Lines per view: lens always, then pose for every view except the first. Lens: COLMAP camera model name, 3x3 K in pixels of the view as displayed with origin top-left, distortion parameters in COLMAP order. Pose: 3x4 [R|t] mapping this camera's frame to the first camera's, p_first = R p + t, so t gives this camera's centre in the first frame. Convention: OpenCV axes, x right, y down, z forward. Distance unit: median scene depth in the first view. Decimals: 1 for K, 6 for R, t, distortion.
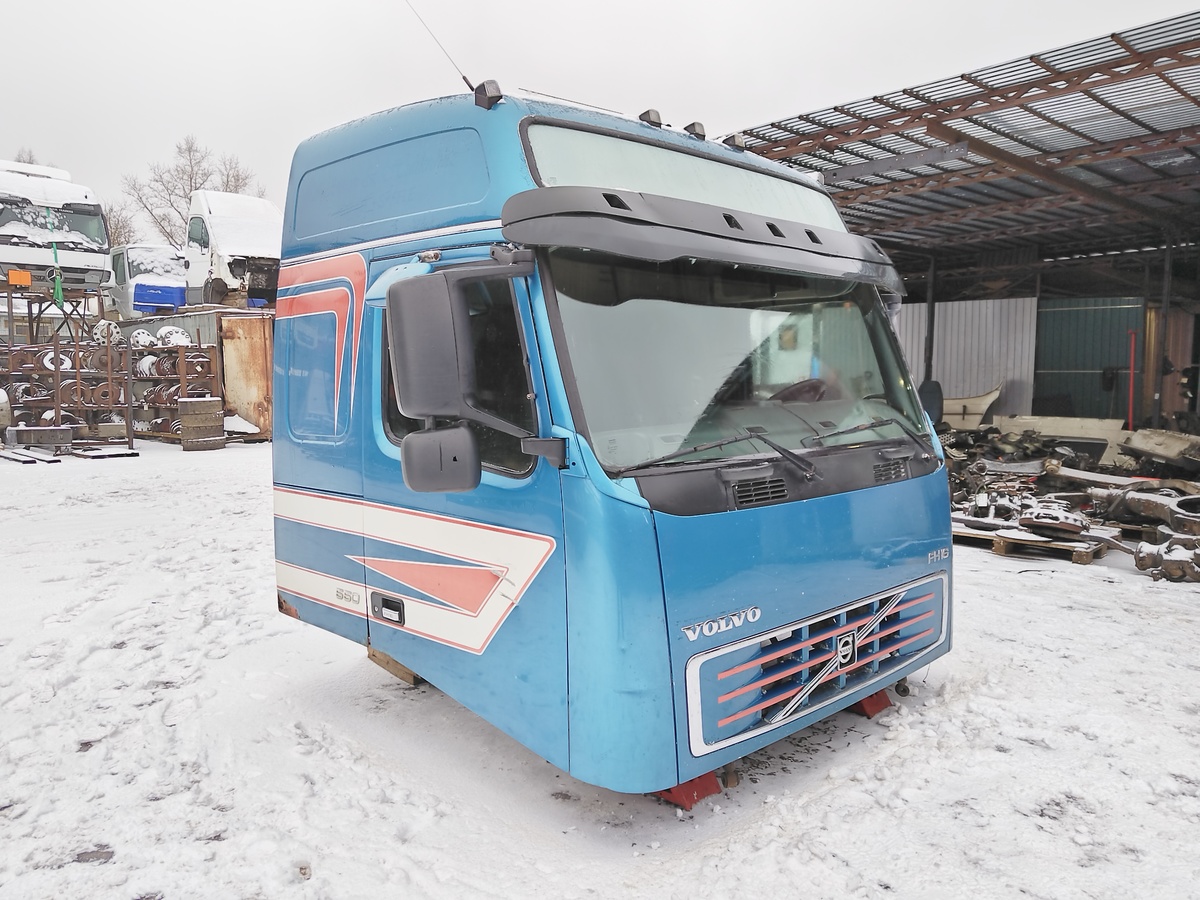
lens RADIAL K [[881.8, 0, 600.0], [0, 881.8, 450.0], [0, 0, 1]] dist [0.054087, -0.040541]
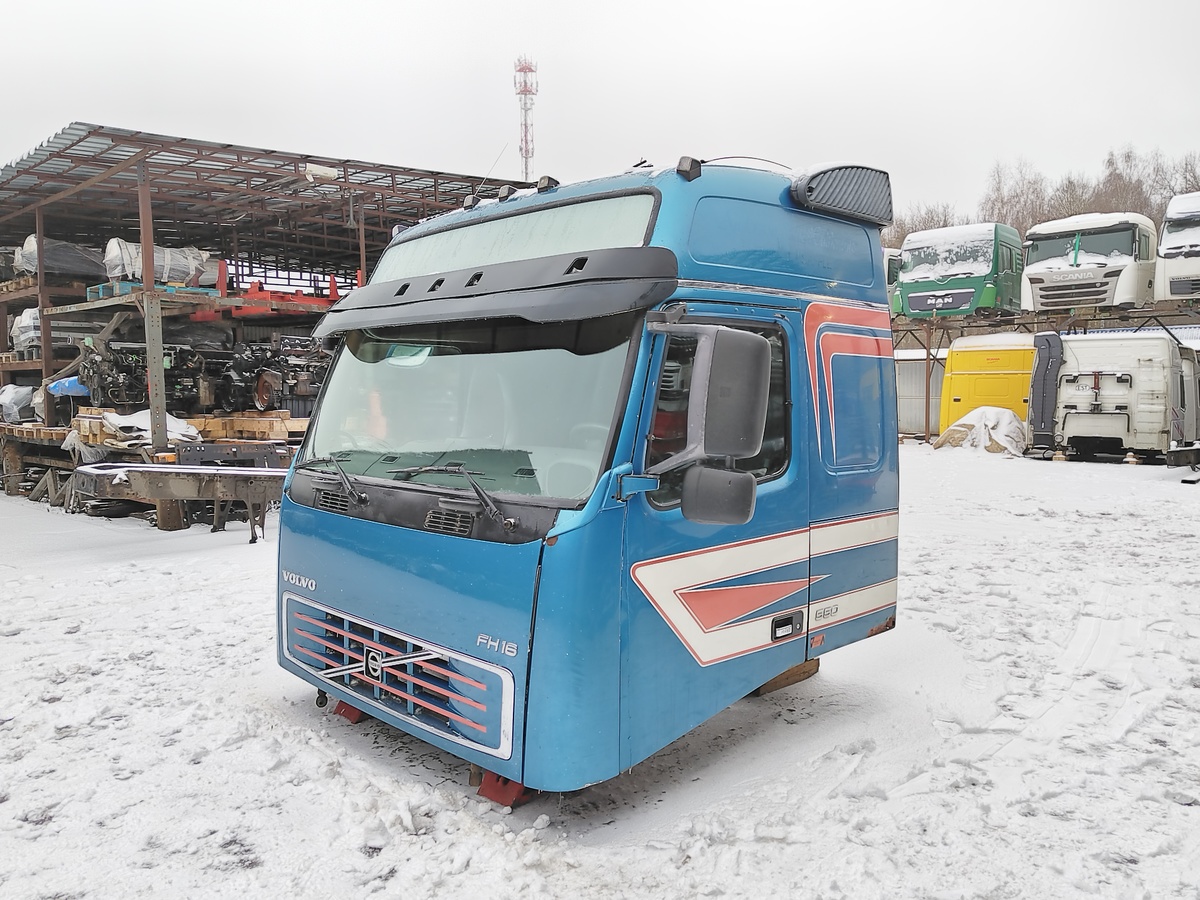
lens RADIAL K [[881.8, 0, 600.0], [0, 881.8, 450.0], [0, 0, 1]] dist [0.054087, -0.040541]
pose [[0.011412, 0.071446, -0.997379, 1.390127], [-0.089213, 0.993539, 0.070150, -0.145388], [0.995947, 0.088179, 0.017712, 1.260354]]
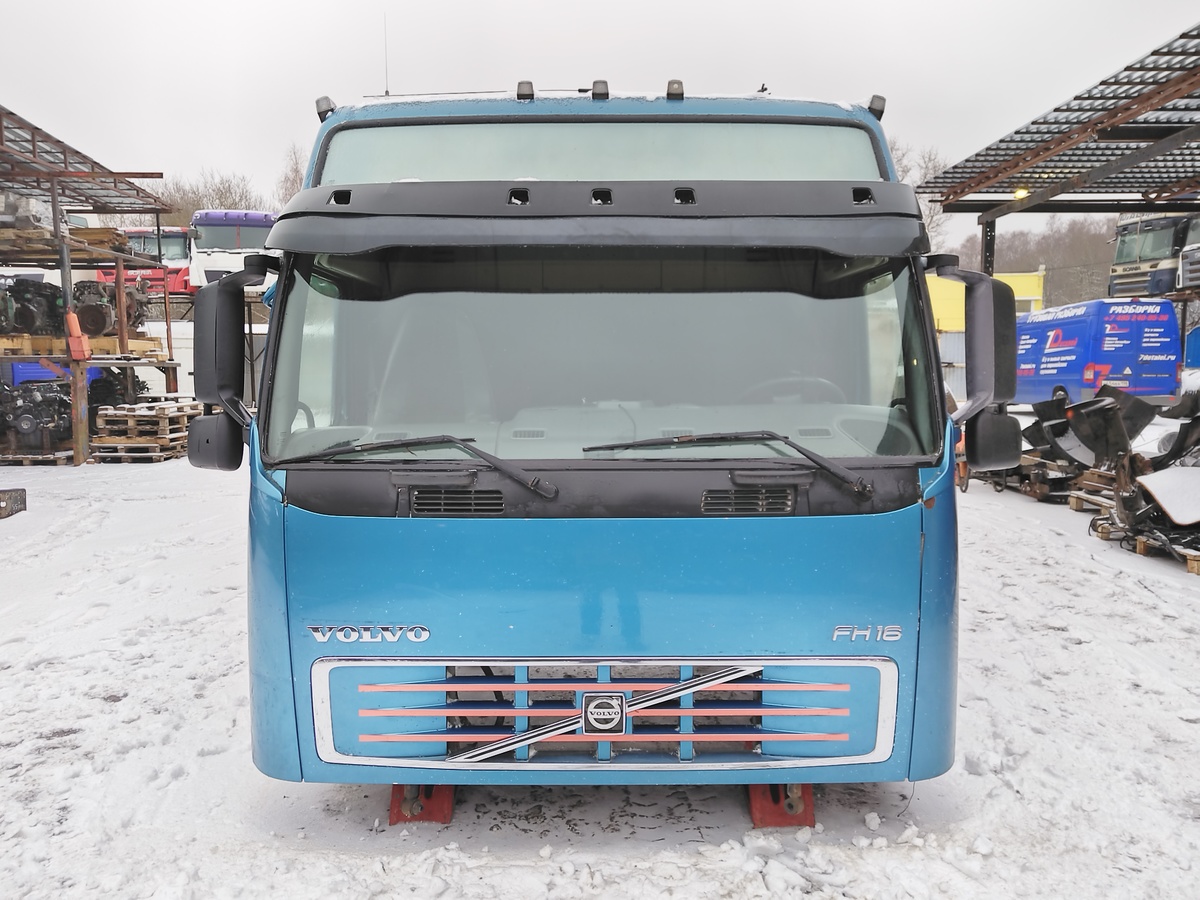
lens RADIAL K [[881.8, 0, 600.0], [0, 881.8, 450.0], [0, 0, 1]] dist [0.054087, -0.040541]
pose [[0.716338, 0.067311, -0.694499, 0.830904], [-0.061041, 0.997565, 0.033724, -0.040153], [0.695078, 0.018235, 0.718703, 0.423961]]
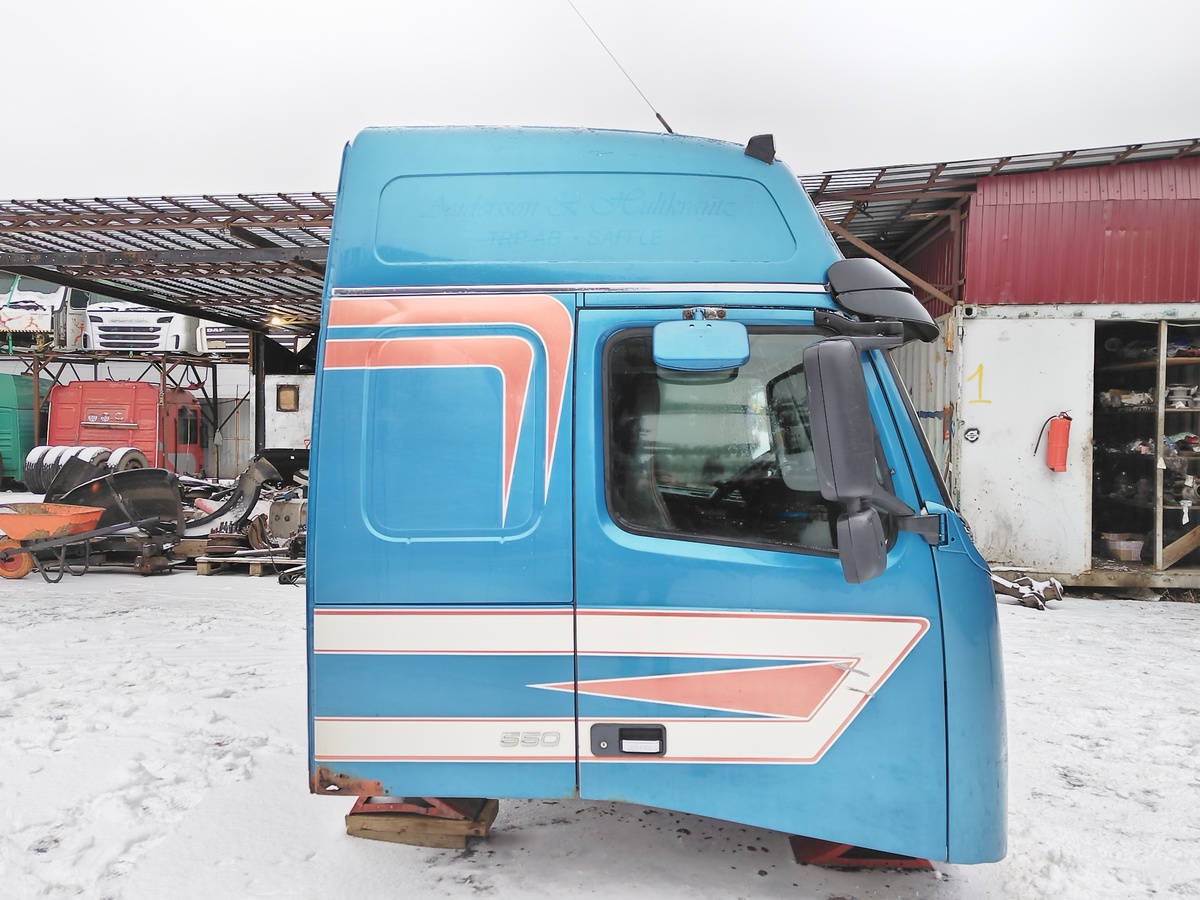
lens RADIAL K [[881.8, 0, 600.0], [0, 881.8, 450.0], [0, 0, 1]] dist [0.054087, -0.040541]
pose [[0.752969, -0.006797, 0.658021, -0.806570], [0.052008, 0.997433, -0.049210, -0.045623], [-0.655998, 0.071276, 0.751390, 0.408347]]
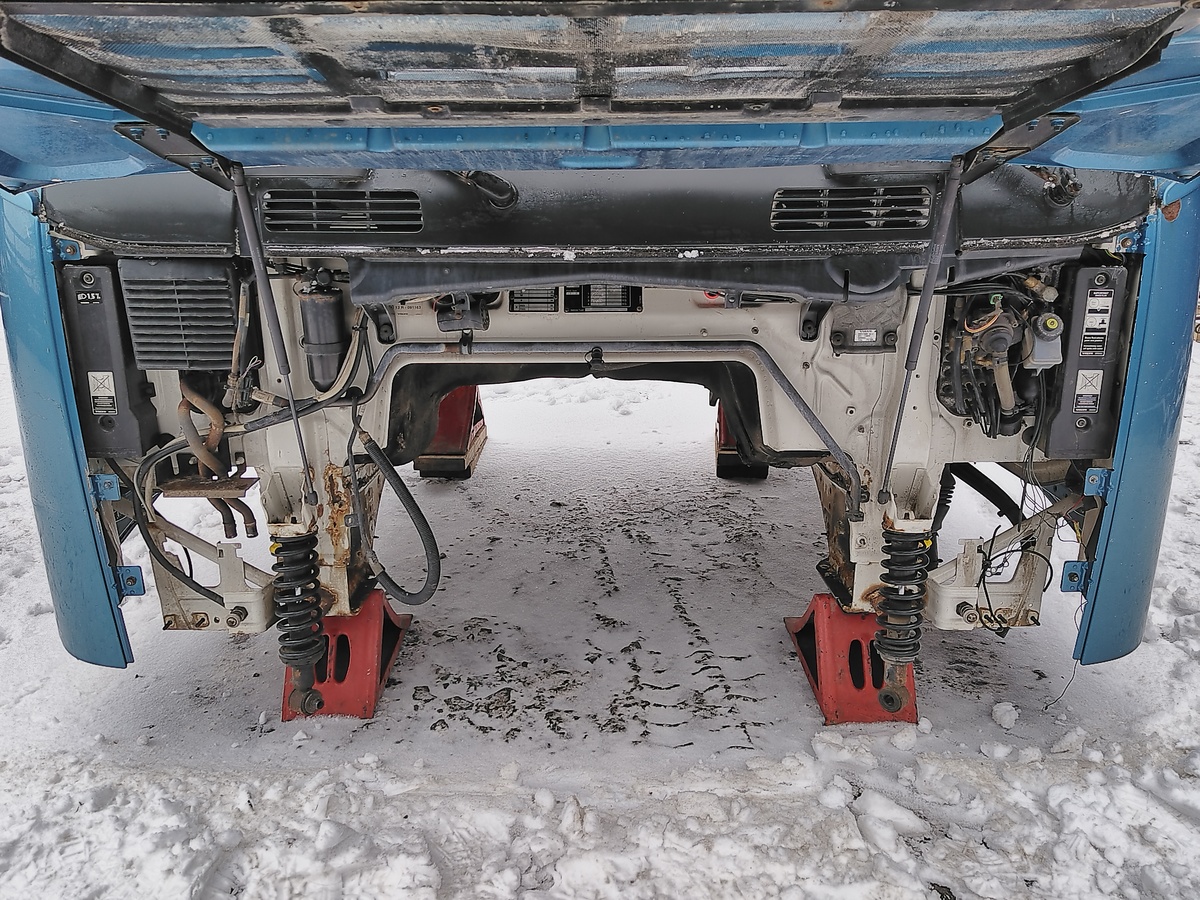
lens RADIAL K [[881.8, 0, 600.0], [0, 881.8, 450.0], [0, 0, 1]] dist [0.054087, -0.040541]
pose [[0.715005, 0.196343, -0.670982, 0.606040], [-0.057290, 0.972981, 0.223666, 0.053216], [0.696768, -0.121482, 0.706935, 0.671347]]
